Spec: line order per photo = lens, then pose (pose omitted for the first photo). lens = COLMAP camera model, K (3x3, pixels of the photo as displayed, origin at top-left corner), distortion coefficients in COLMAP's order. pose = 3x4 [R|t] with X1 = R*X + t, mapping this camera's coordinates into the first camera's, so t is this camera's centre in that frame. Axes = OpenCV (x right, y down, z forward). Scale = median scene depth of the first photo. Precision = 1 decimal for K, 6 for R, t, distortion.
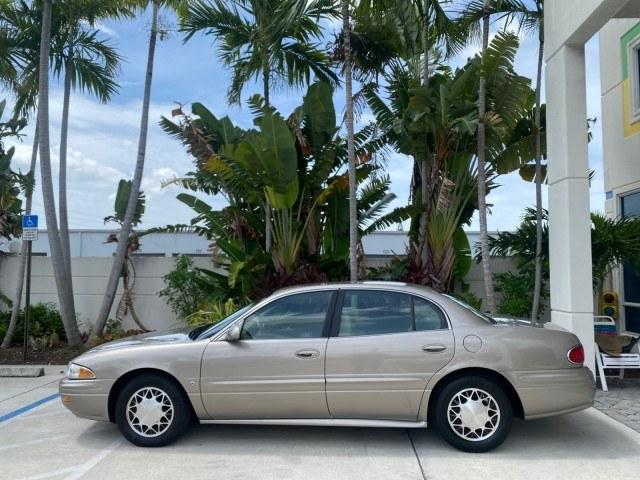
lens RADIAL K [[495.4, 0, 319.4], [0, 495.4, 240.1], [0, 0, 1]] dist [0.018115, -0.015857]
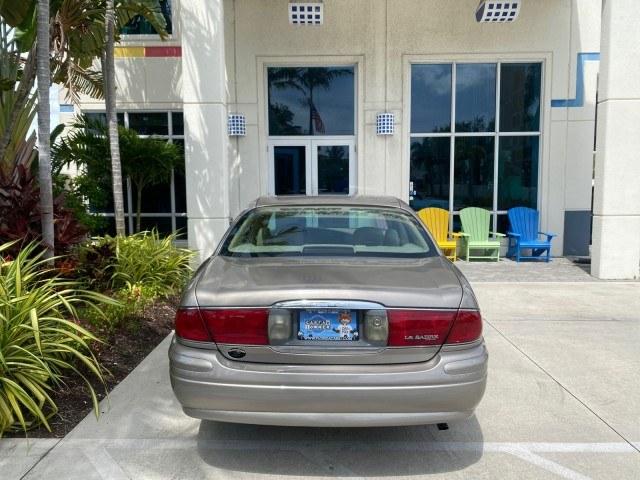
lens RADIAL K [[495.4, 0, 318.6], [0, 495.4, 239.5], [0, 0, 1]] dist [0.018115, -0.015857]
pose [[-0.052584, -0.098035, 0.993793, -0.529730], [-0.064641, 0.993417, 0.094578, 0.050148], [-0.996522, -0.059266, -0.058575, 0.624350]]
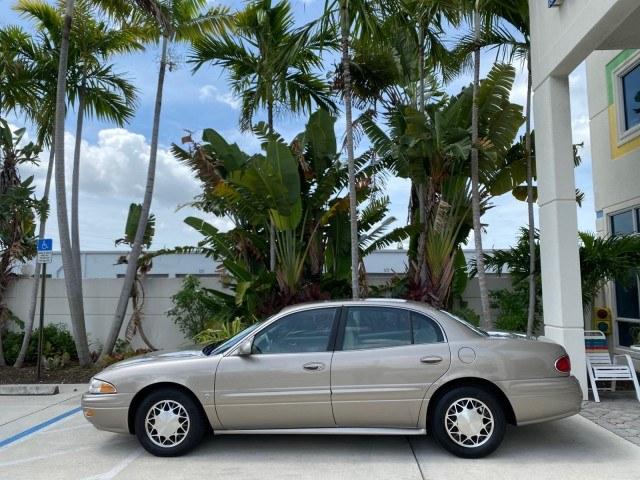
lens RADIAL K [[495.4, 0, 320.8], [0, 495.4, 236.5], [0, 0, 1]] dist [0.018115, -0.015857]
pose [[0.999958, -0.009063, 0.001660, -0.004501], [0.009128, 0.998961, -0.044653, -0.002954], [-0.001254, 0.044666, 0.999001, -0.045245]]
